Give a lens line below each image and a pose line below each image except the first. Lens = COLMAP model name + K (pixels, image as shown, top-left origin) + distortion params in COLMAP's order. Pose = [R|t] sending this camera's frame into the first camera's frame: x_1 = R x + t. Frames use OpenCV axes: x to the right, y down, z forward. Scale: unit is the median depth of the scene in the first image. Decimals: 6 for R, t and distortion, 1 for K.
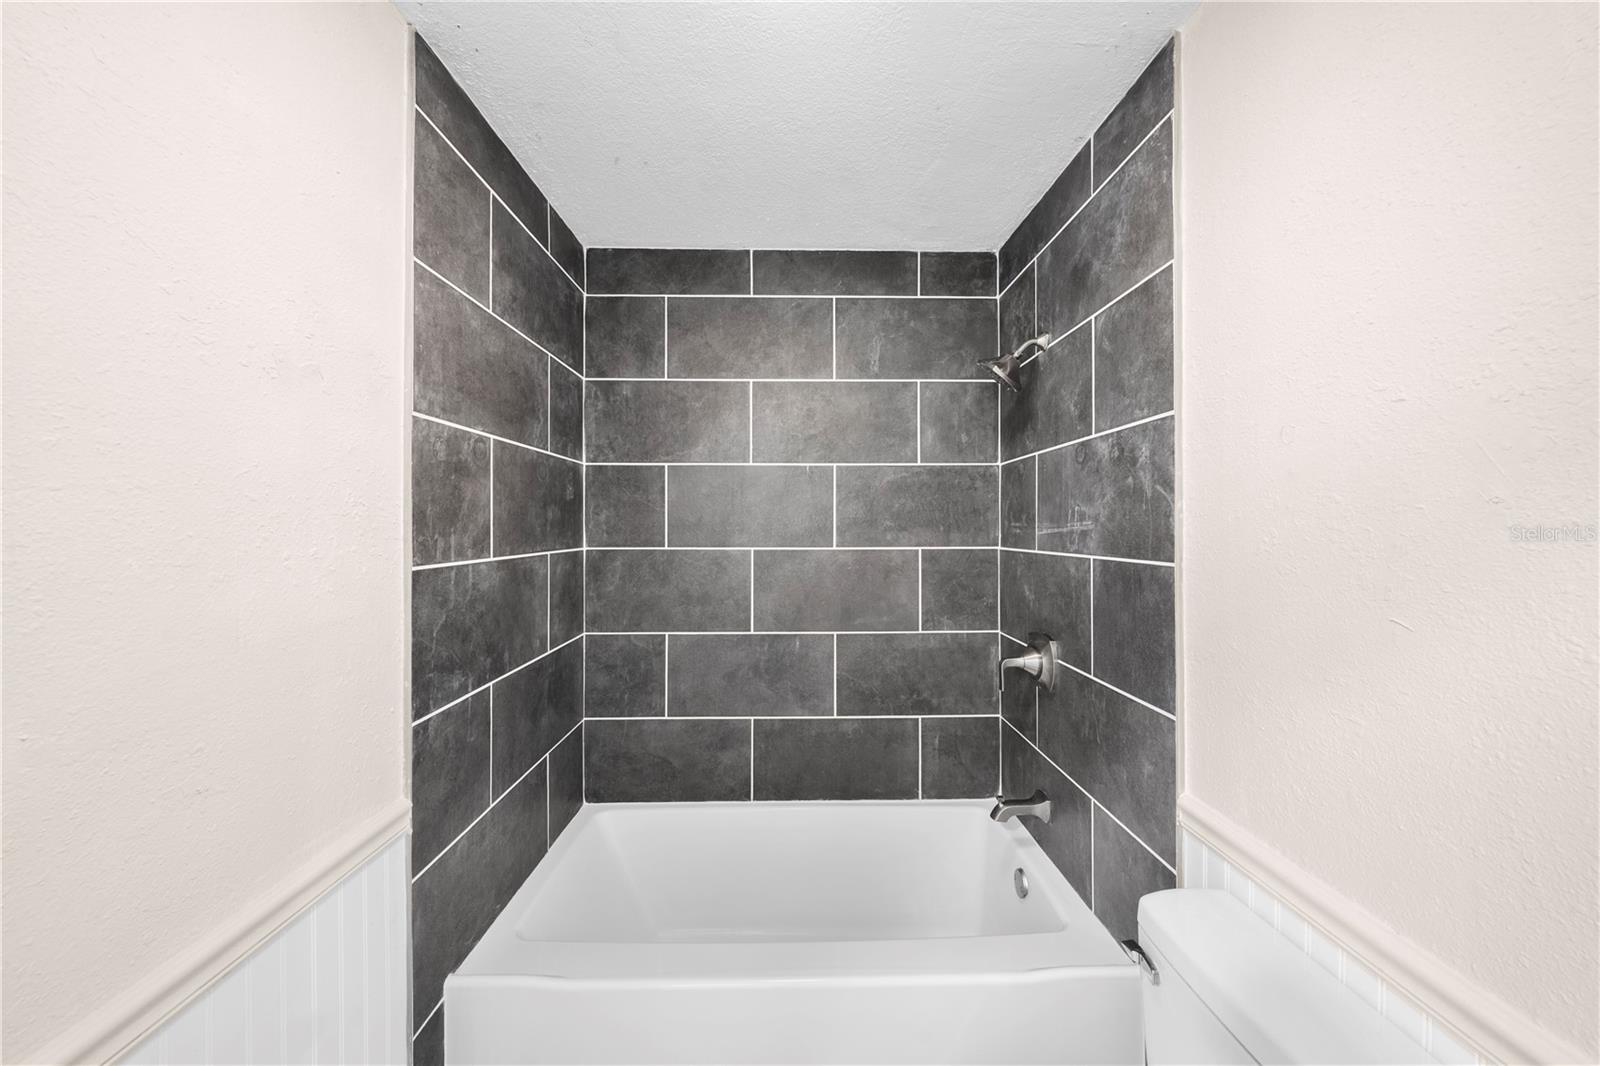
lens RADIAL K [[546.1, 0, 798.7], [0, 546.1, 517.5], [0, 0, 1]] dist [-0.002026, -0.000020]
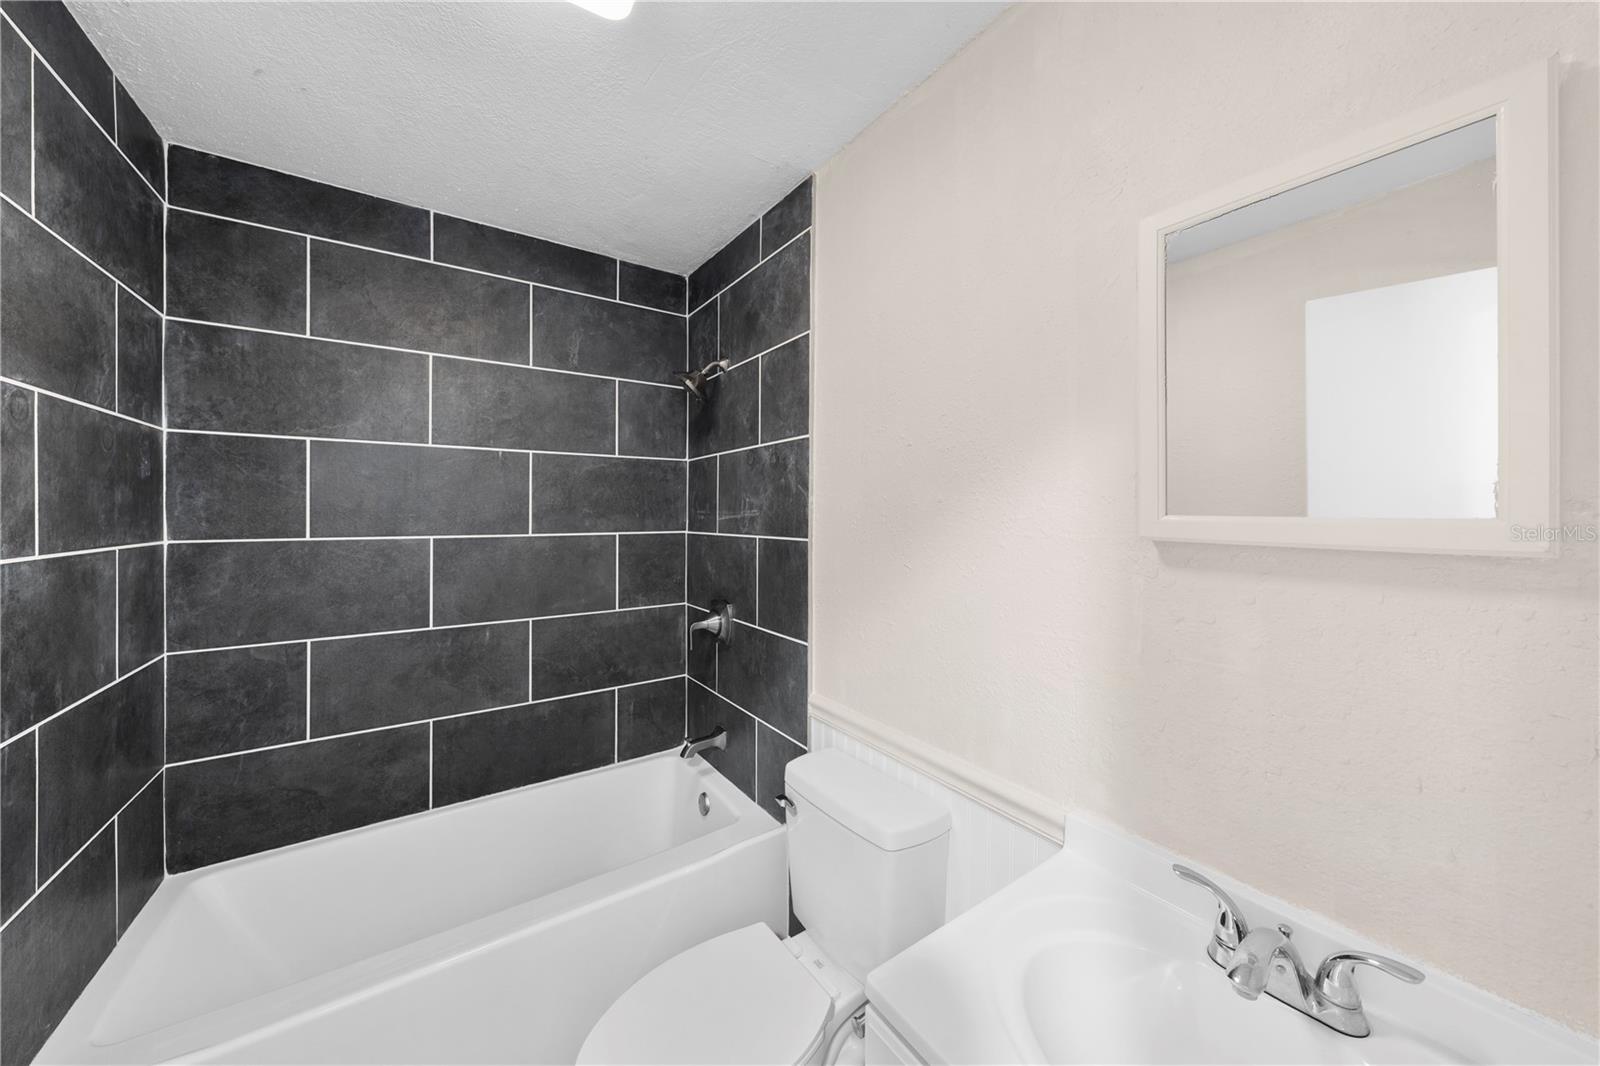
lens RADIAL K [[546.1, 0, 798.7], [0, 546.1, 517.5], [0, 0, 1]] dist [-0.002026, -0.000020]
pose [[0.839514, -0.002642, 0.543331, -0.070205], [-0.010161, 0.999737, 0.020563, -0.001787], [-0.543242, -0.022783, 0.839267, -0.117030]]
